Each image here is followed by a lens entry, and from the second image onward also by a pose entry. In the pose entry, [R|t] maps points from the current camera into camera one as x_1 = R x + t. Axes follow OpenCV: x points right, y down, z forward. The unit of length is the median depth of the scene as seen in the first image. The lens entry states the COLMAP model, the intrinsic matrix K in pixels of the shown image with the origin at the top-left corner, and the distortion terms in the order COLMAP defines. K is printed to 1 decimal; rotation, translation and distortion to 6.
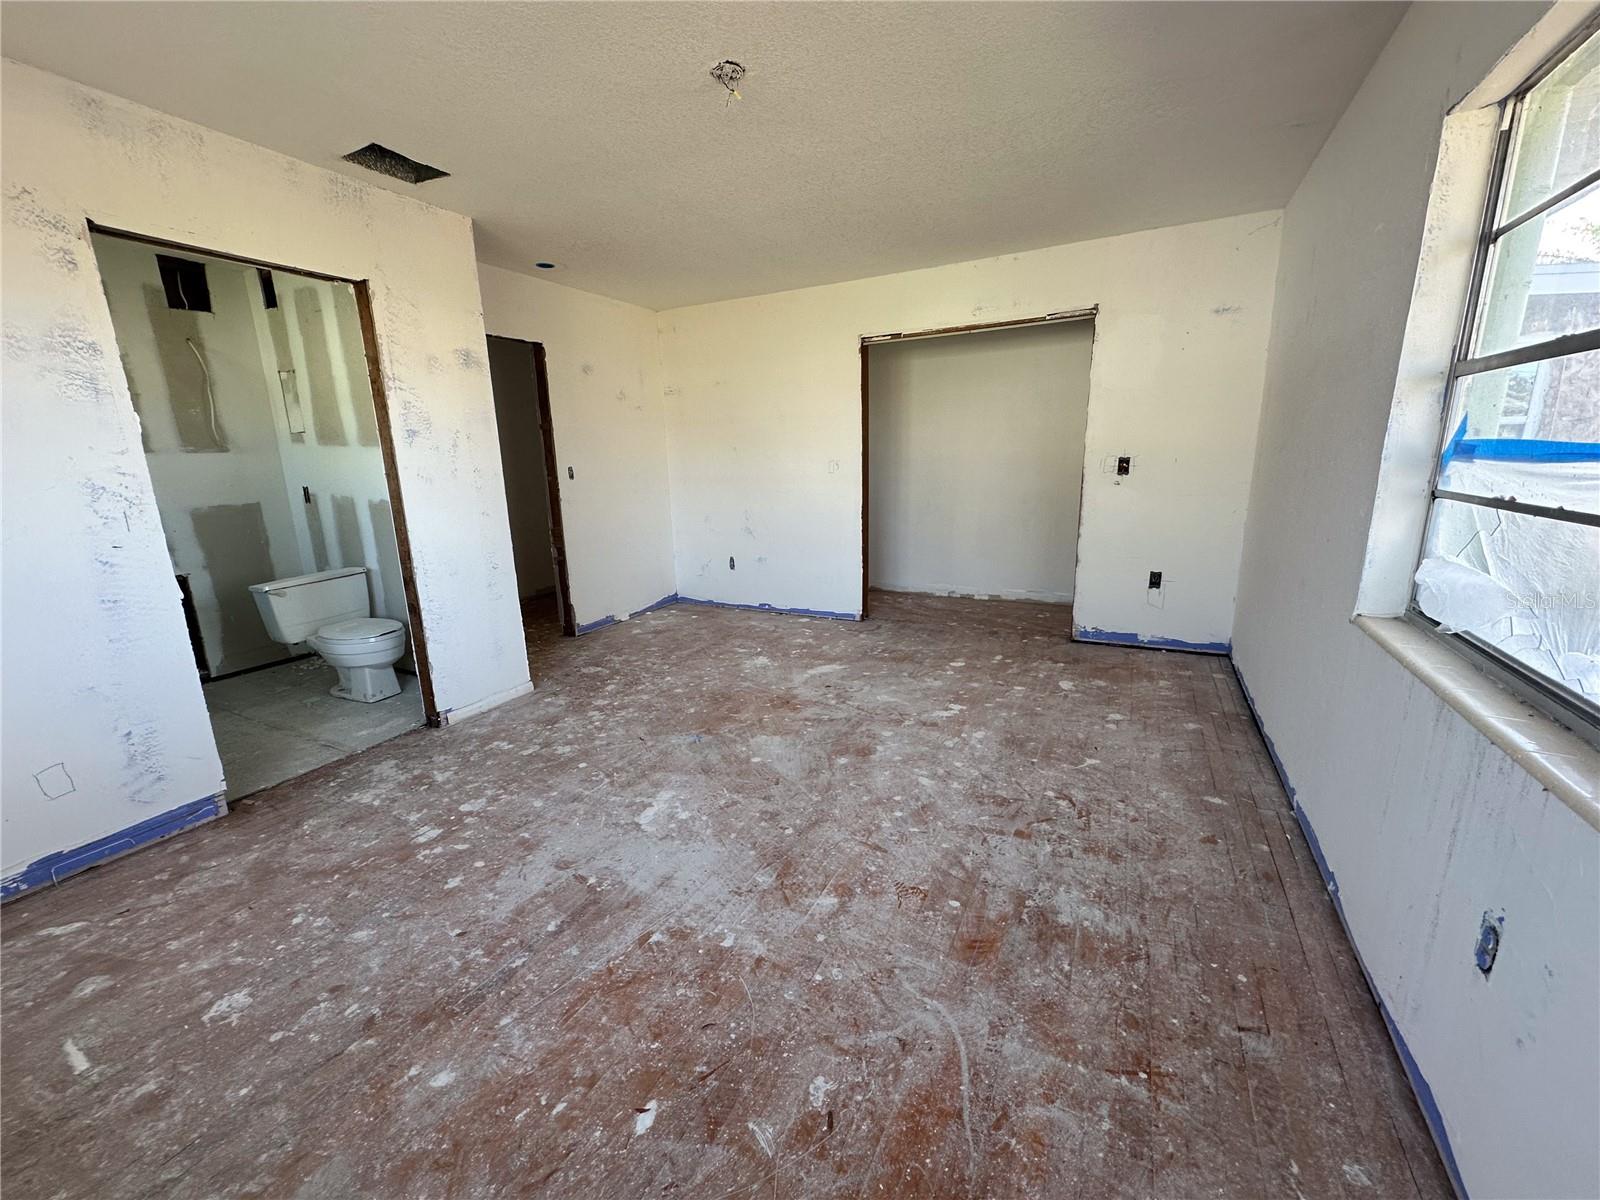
lens RADIAL K [[640.0, 0, 797.0], [0, 640.0, 600.9], [0, 0, 1]] dist [-0.002375, 0.000886]
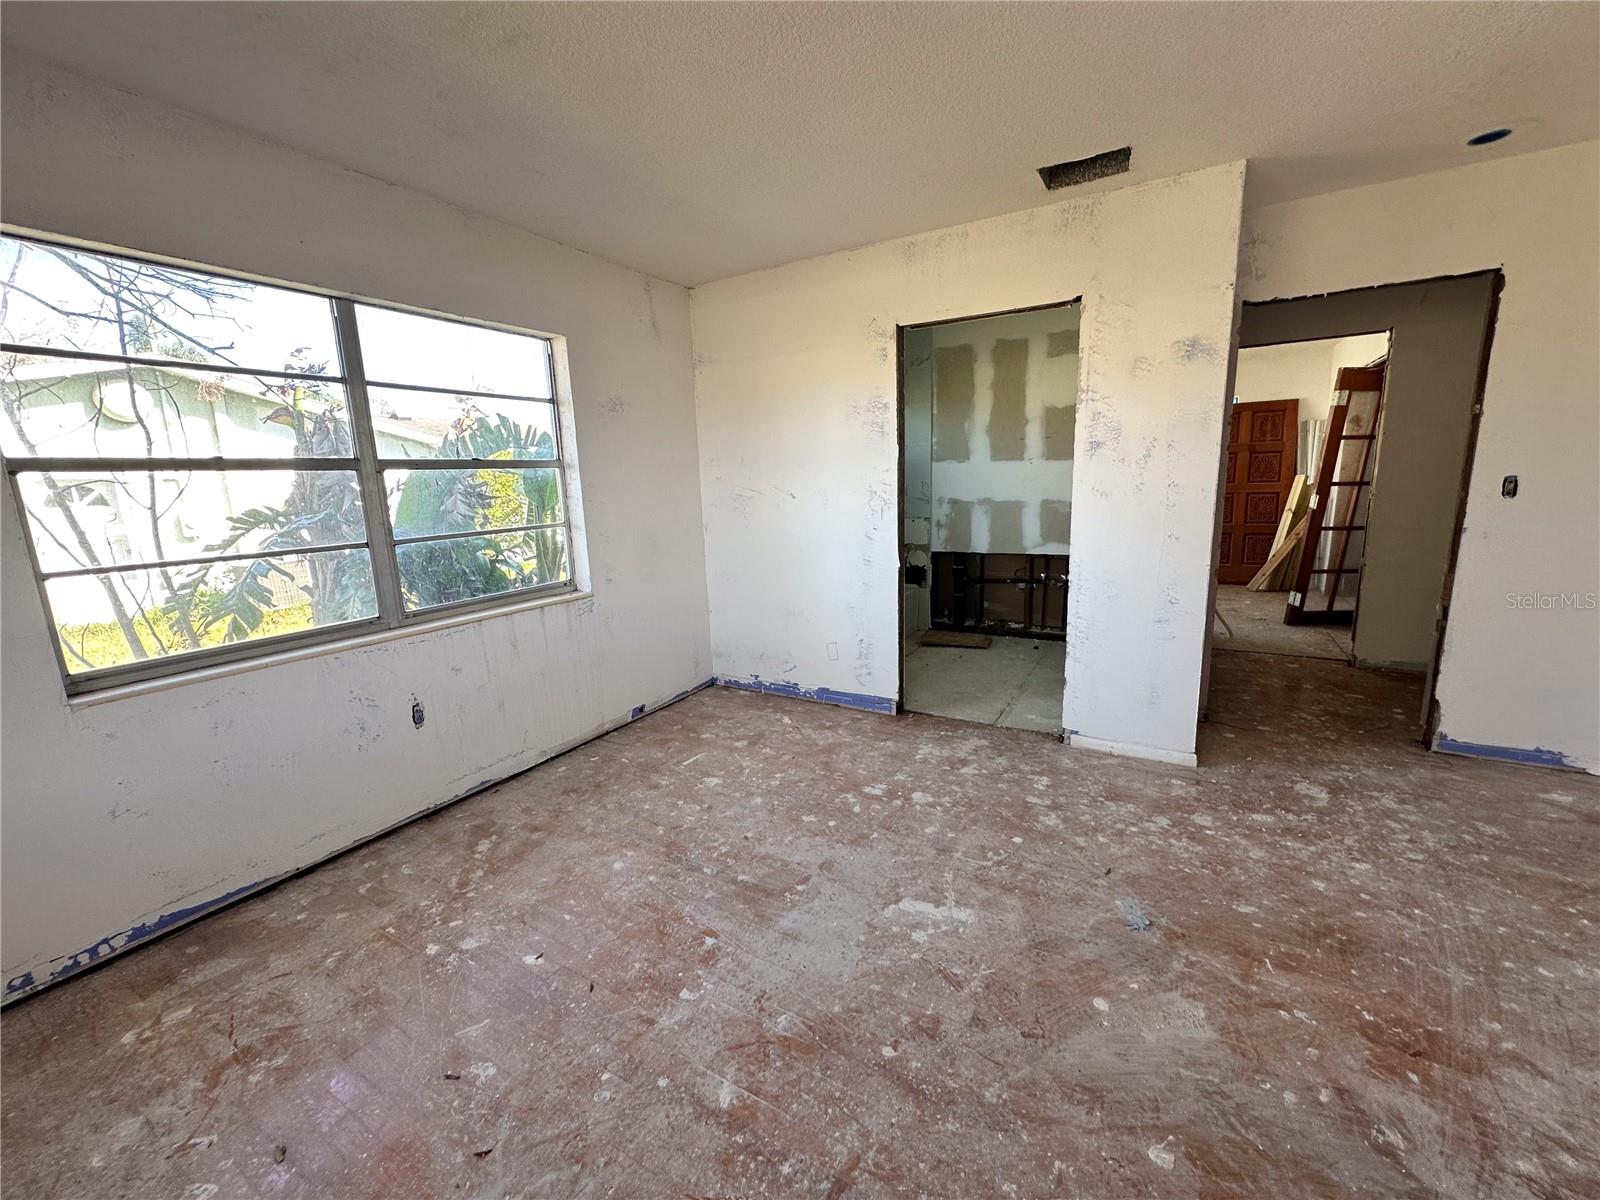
lens RADIAL K [[640.0, 0, 798.6], [0, 640.0, 600.2], [0, 0, 1]] dist [-0.002375, 0.000886]
pose [[-0.055076, 0.216222, -0.974789, 0.426214], [-0.188816, 0.956401, 0.222812, -0.176163], [0.980467, 0.196328, -0.011848, 0.644945]]
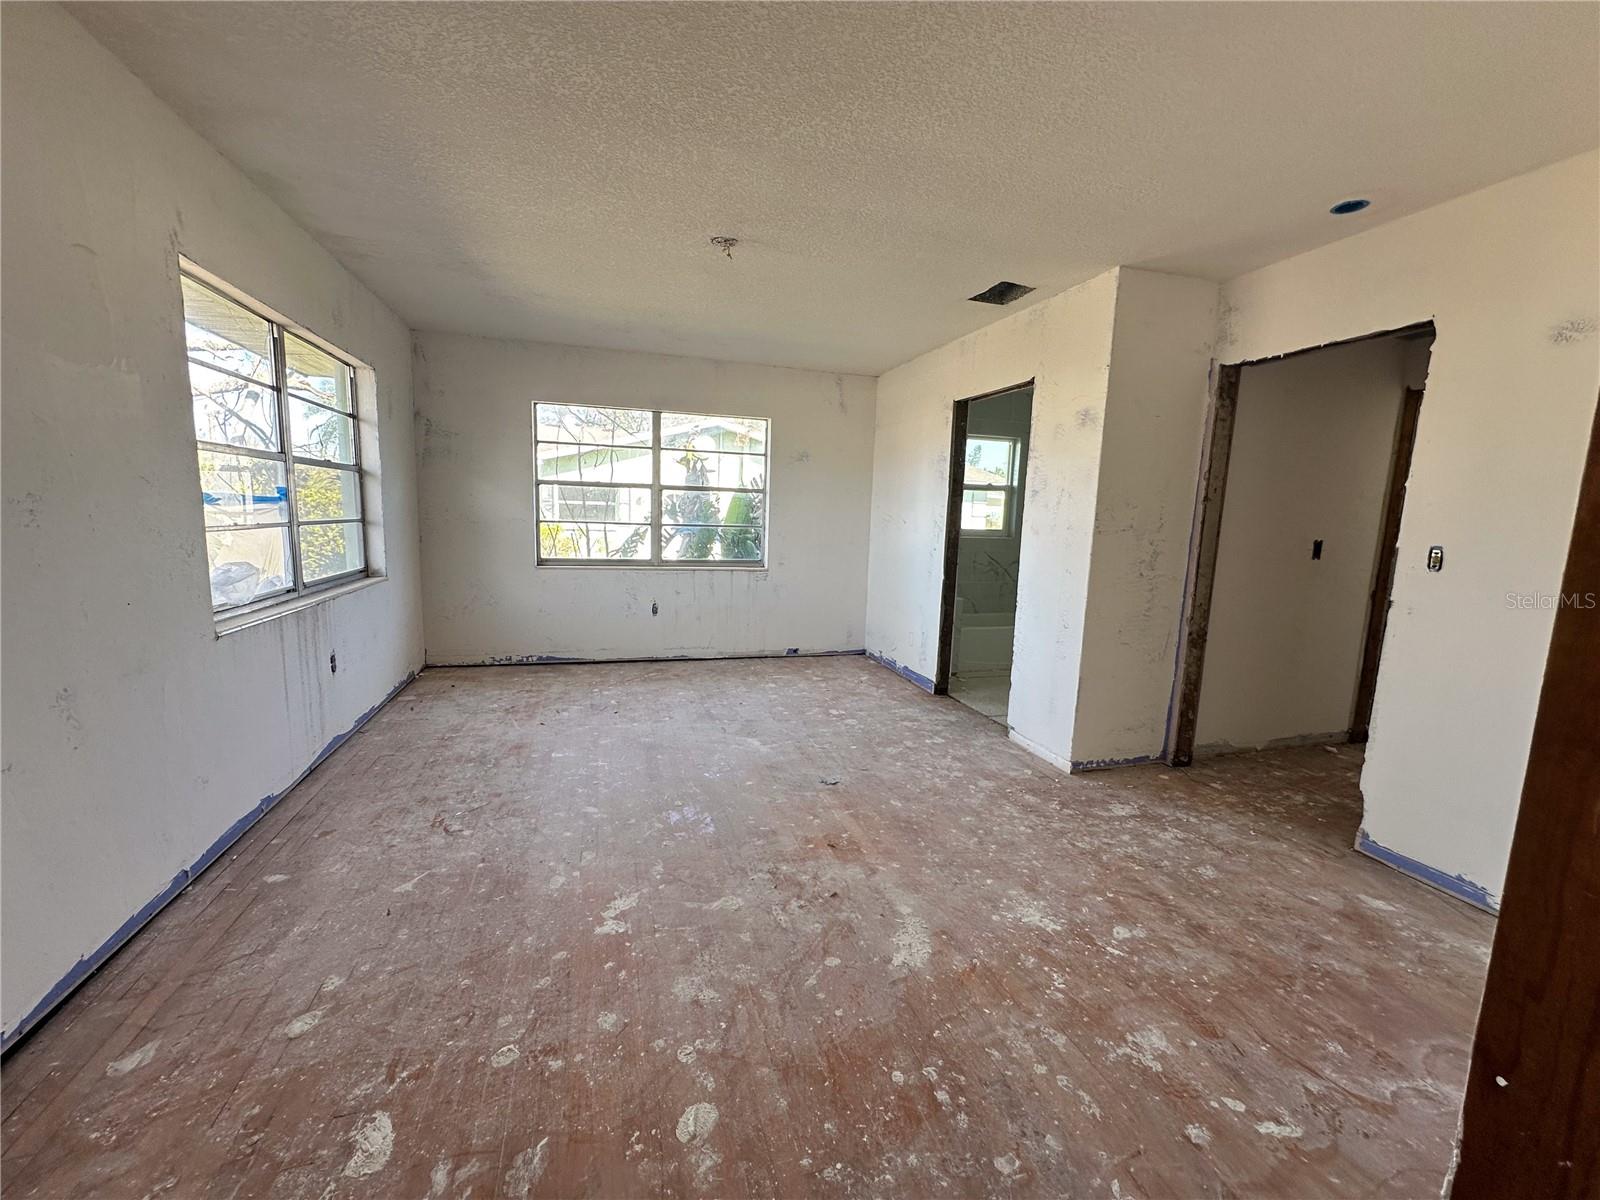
lens RADIAL K [[640.0, 0, 801.1], [0, 640.0, 601.7], [0, 0, 1]] dist [-0.002375, 0.000886]
pose [[-0.713871, 0.101552, -0.692874, 0.582316], [-0.171763, 0.933813, 0.313833, -0.388553], [0.678885, 0.343046, -0.649179, 1.613864]]
